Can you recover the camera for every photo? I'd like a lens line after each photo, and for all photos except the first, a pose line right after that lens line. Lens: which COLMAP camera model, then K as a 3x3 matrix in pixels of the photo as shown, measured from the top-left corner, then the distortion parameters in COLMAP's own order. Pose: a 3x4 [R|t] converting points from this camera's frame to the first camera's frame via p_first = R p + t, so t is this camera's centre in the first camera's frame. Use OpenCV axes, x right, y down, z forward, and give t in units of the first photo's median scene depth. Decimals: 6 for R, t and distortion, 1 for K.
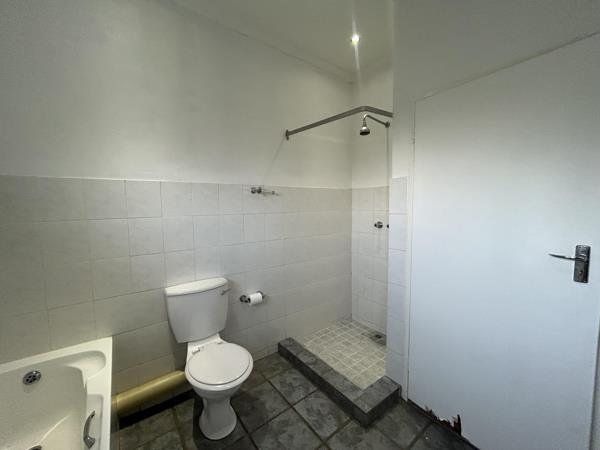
lens RADIAL K [[242.8, 0, 298.0], [0, 242.8, 225.0], [0, 0, 1]] dist [0.000231, 0.000111]
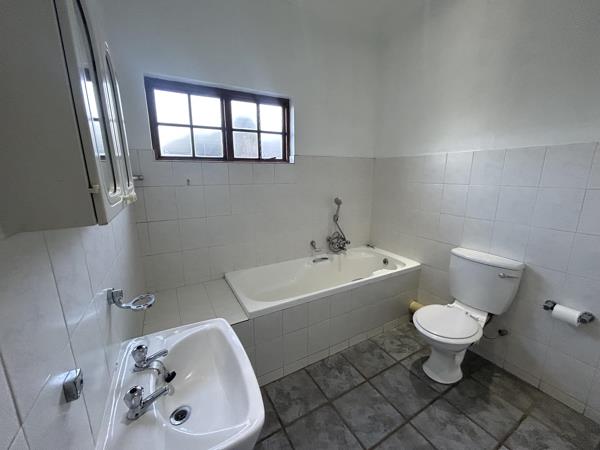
lens RADIAL K [[242.8, 0, 298.0], [0, 242.8, 225.0], [0, 0, 1]] dist [0.000231, 0.000111]
pose [[-0.147900, 0.220994, -0.963995, 0.650785], [-0.072109, 0.969711, 0.233367, -0.055380], [0.986370, 0.104028, -0.127485, 0.386218]]
